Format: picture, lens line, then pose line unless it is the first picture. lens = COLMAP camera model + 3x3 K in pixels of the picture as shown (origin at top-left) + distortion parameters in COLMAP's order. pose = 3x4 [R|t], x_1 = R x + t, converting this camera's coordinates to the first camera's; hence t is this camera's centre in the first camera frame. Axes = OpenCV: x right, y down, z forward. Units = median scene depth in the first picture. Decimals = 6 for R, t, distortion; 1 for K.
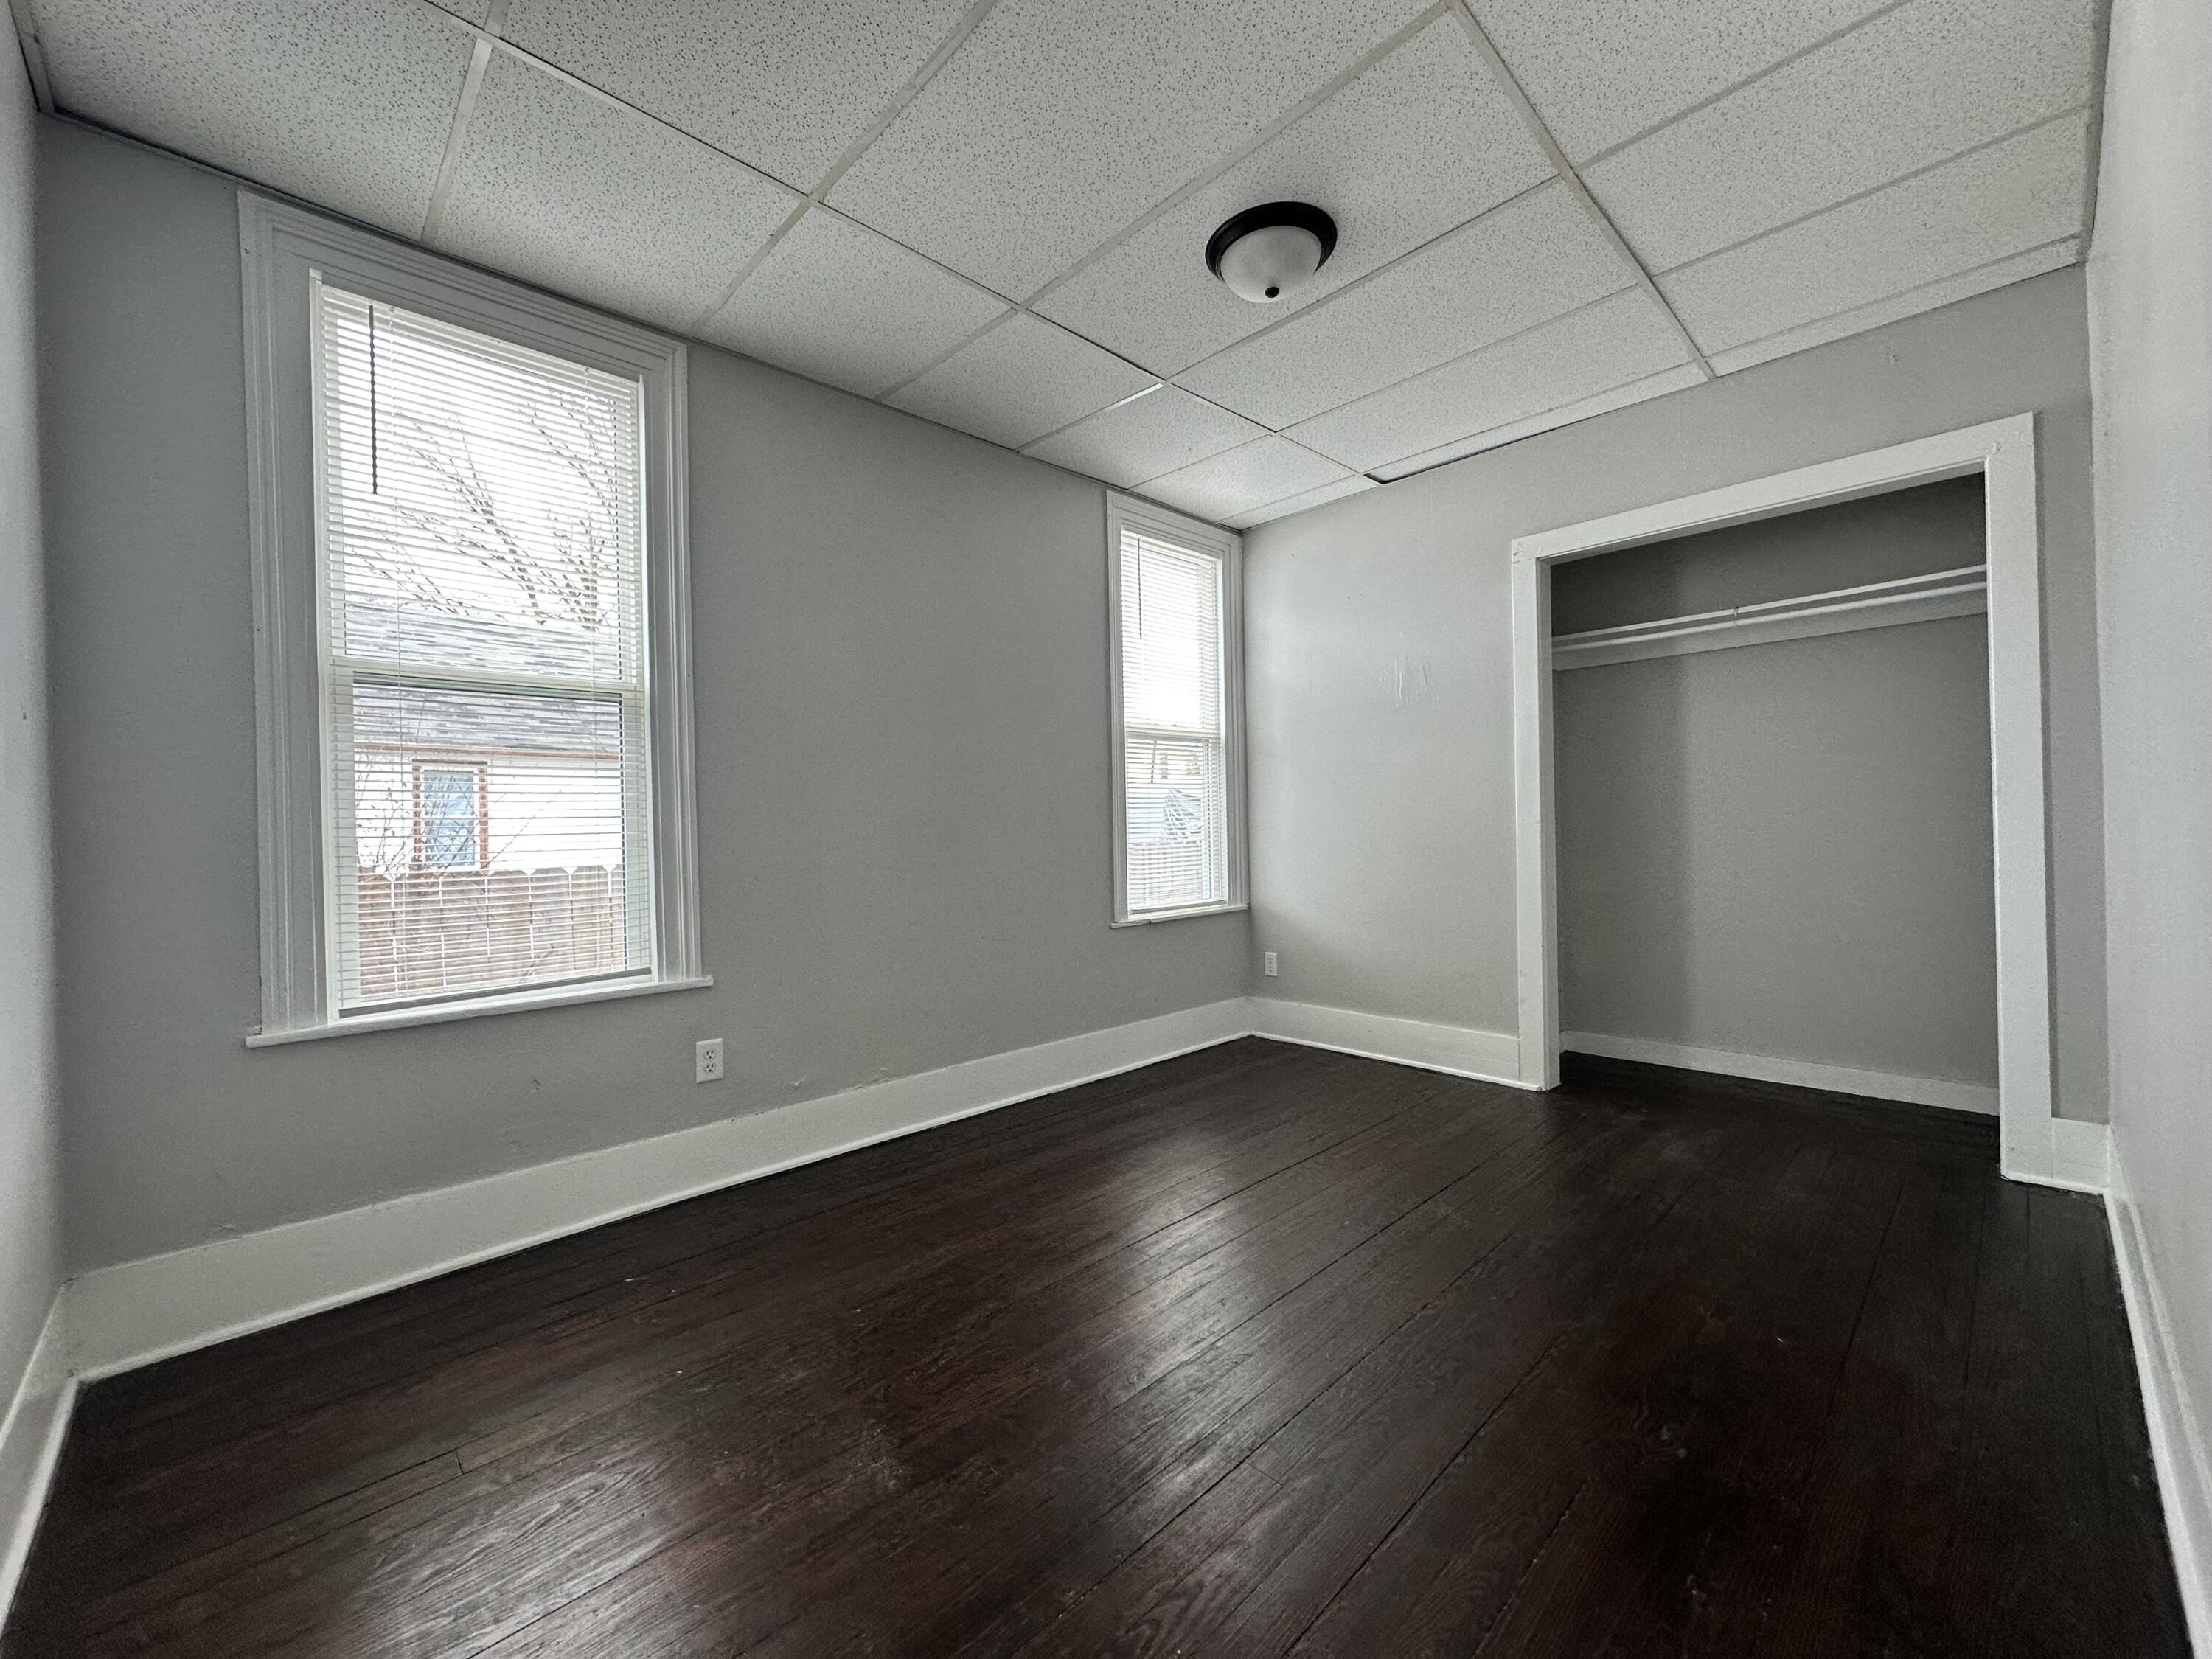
lens RADIAL K [[884.6, 0, 1099.0], [0, 884.6, 823.7], [0, 0, 1]] dist [-0.003158, 0.000132]
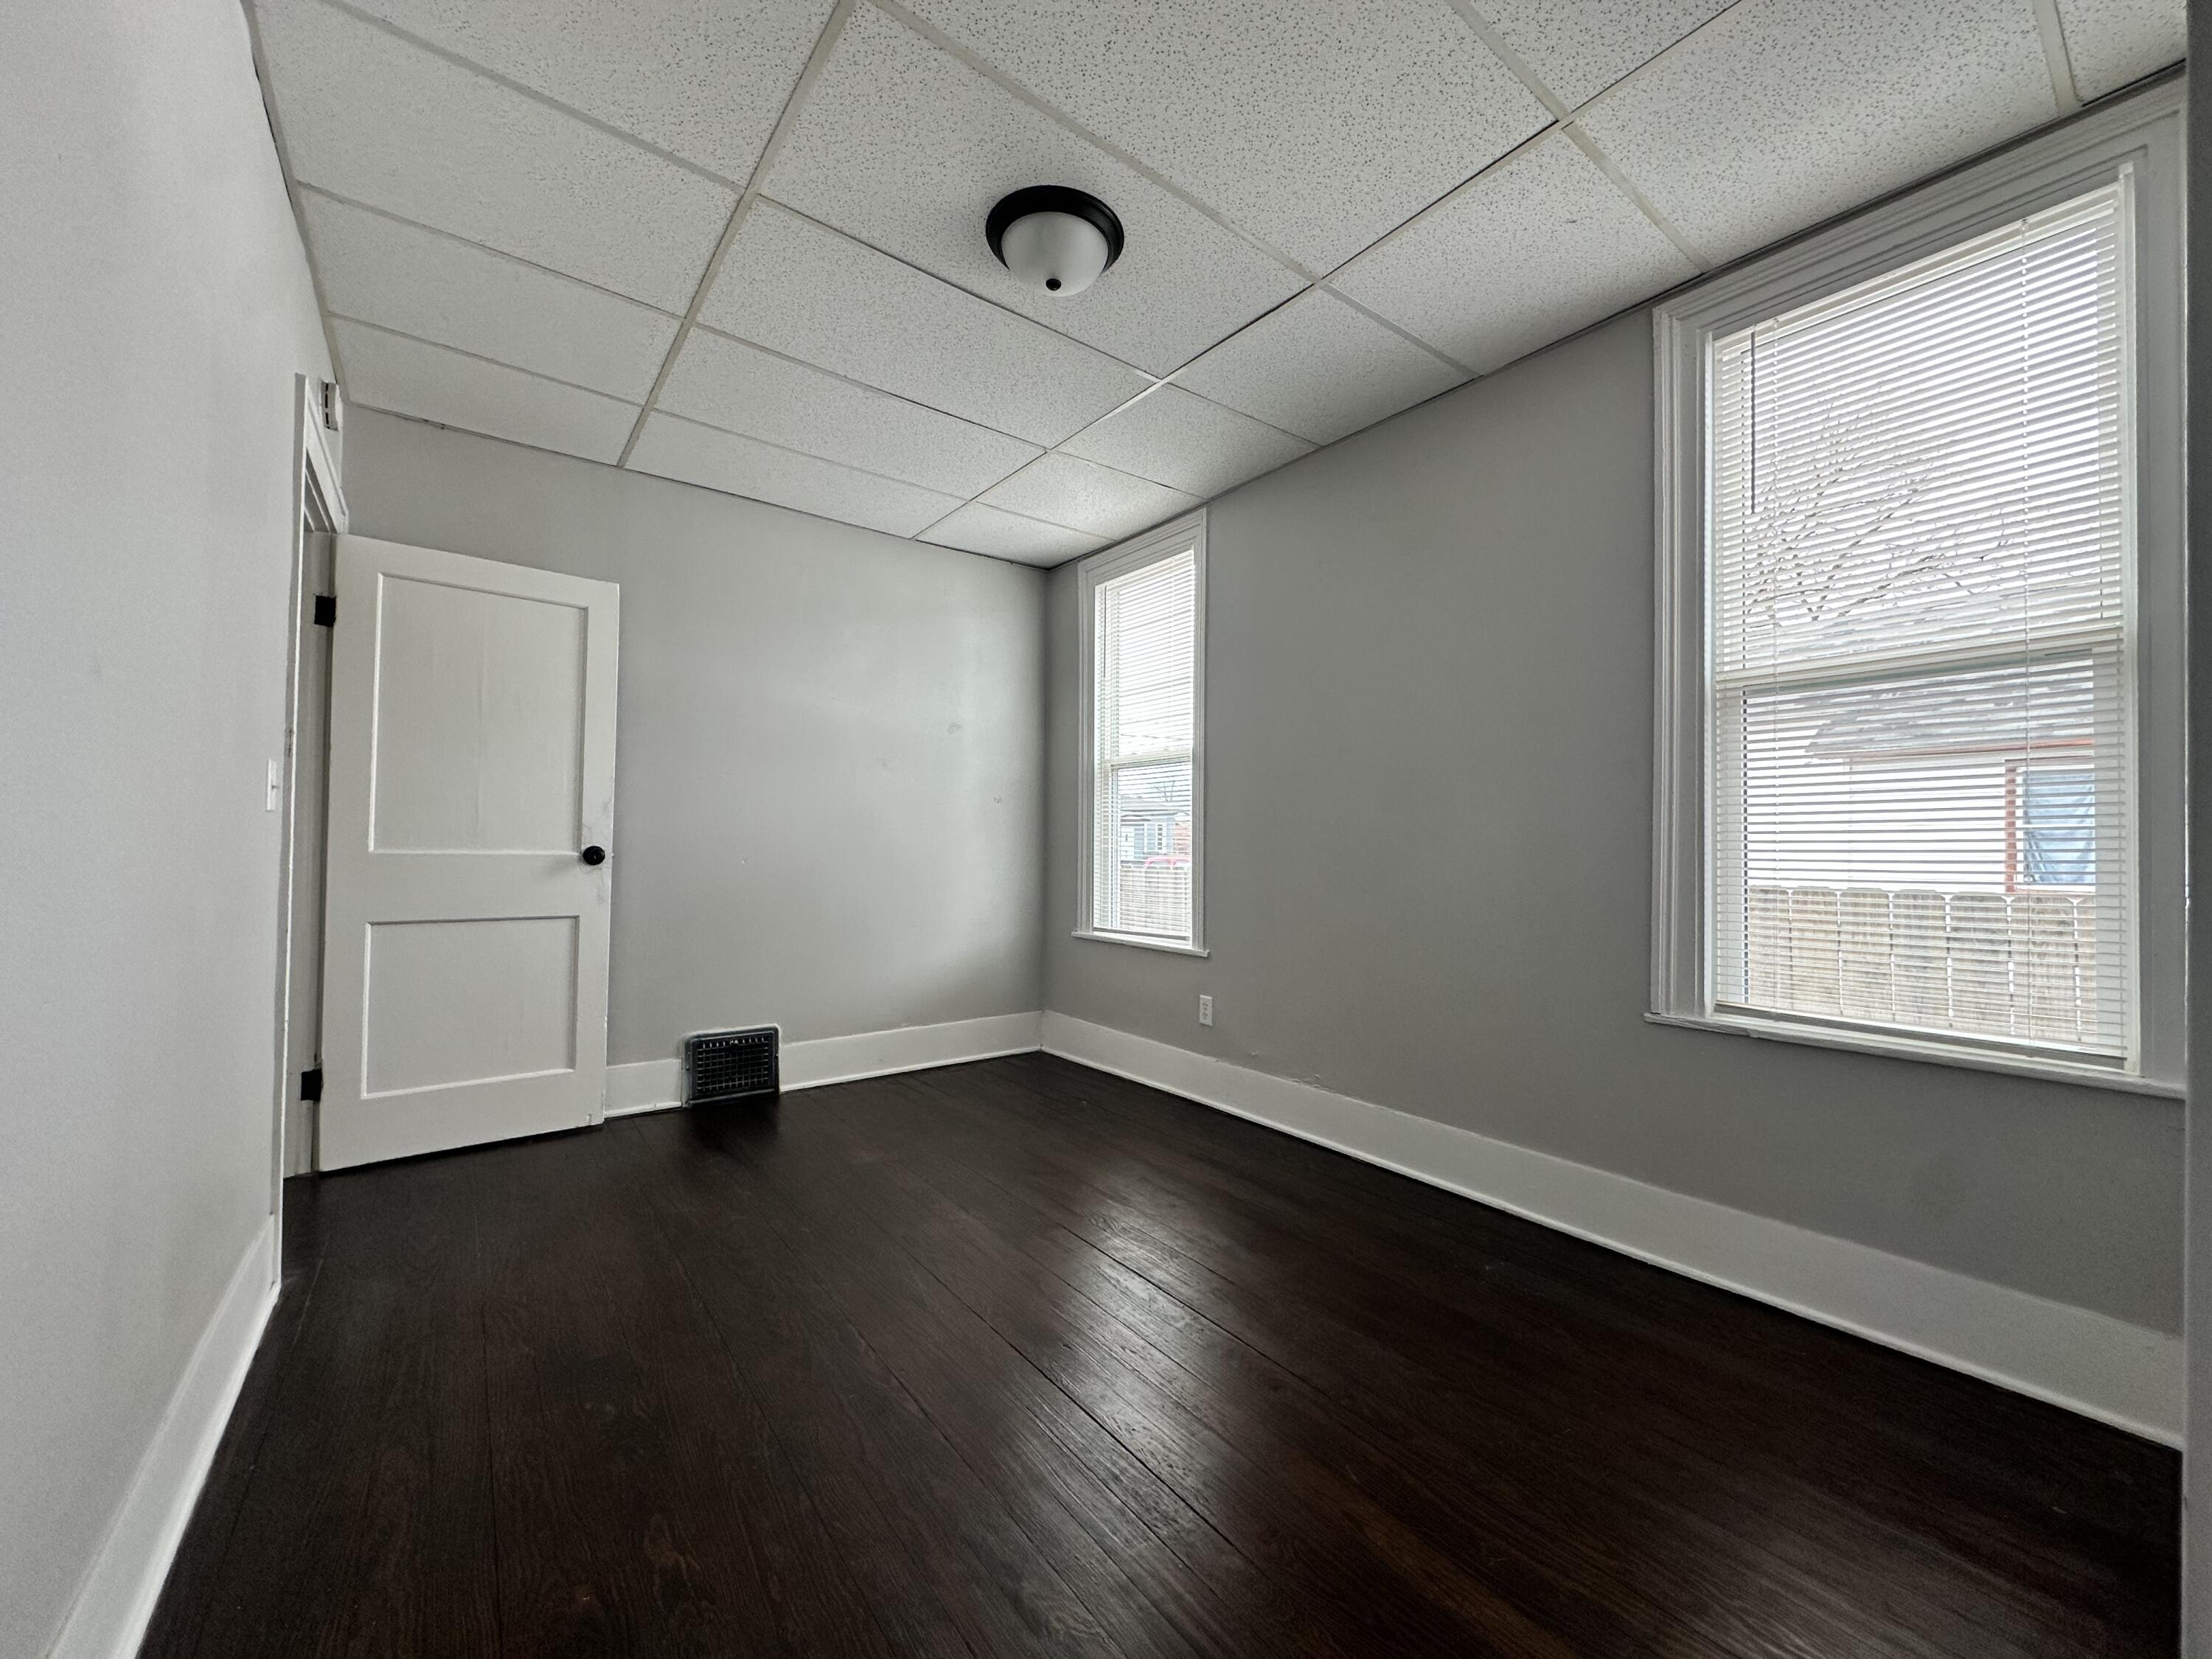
lens RADIAL K [[884.6, 0, 1101.8], [0, 884.6, 826.3], [0, 0, 1]] dist [-0.003158, 0.000132]
pose [[-0.134011, -0.002117, -0.990978, 1.261829], [-0.000517, 0.999998, -0.002066, -0.027532], [0.990980, 0.000236, -0.134012, 1.331833]]
